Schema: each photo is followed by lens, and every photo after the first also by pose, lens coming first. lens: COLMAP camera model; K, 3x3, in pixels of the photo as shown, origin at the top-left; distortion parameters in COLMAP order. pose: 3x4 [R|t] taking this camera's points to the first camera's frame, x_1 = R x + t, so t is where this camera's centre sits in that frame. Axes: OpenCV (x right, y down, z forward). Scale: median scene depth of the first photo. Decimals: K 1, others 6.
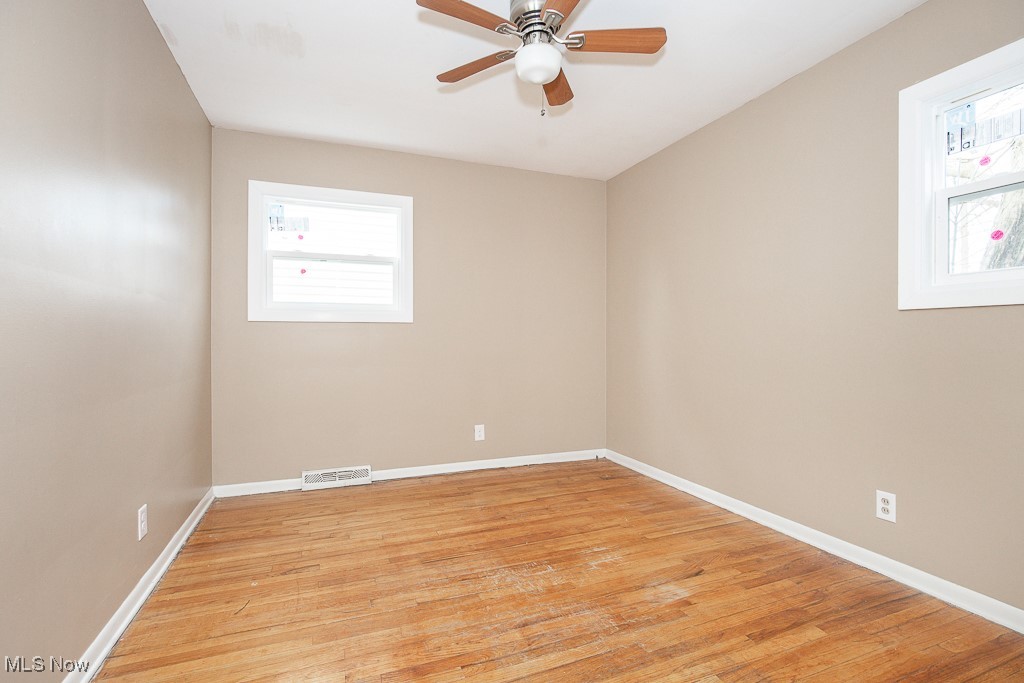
lens RADIAL K [[475.7, 0, 509.1], [0, 475.7, 339.2], [0, 0, 1]] dist [-0.002800, 0.000302]
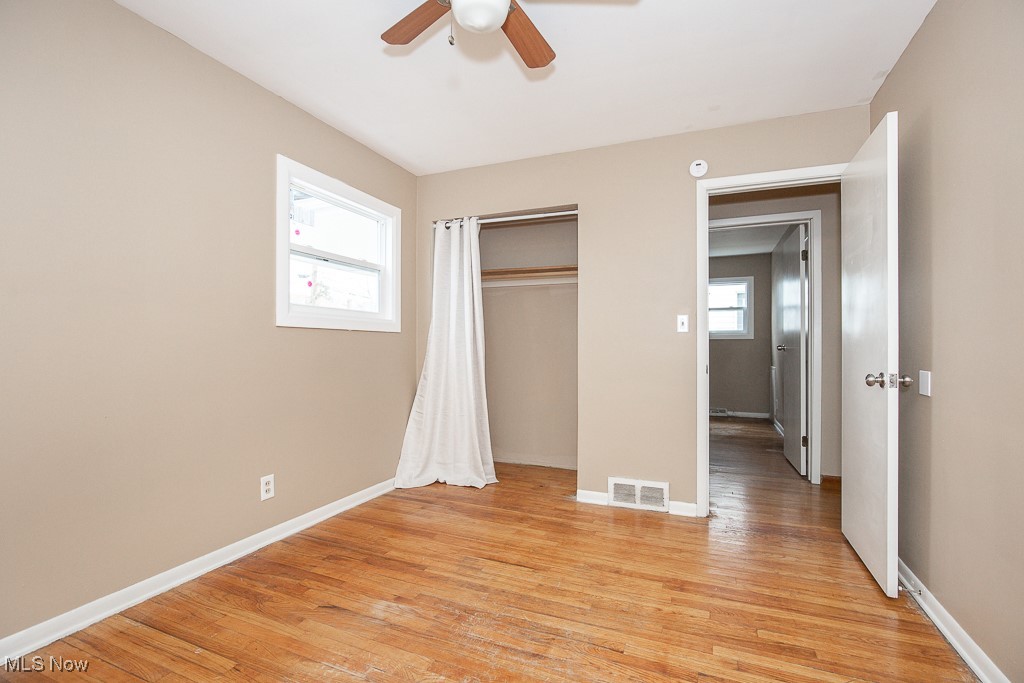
lens RADIAL K [[475.7, 0, 509.1], [0, 475.7, 339.2], [0, 0, 1]] dist [-0.002800, 0.000302]
pose [[-0.711125, 0.007383, 0.703027, -0.529436], [-0.000045, 0.999944, -0.010547, -0.014020], [-0.703066, -0.007532, -0.711085, 1.516125]]
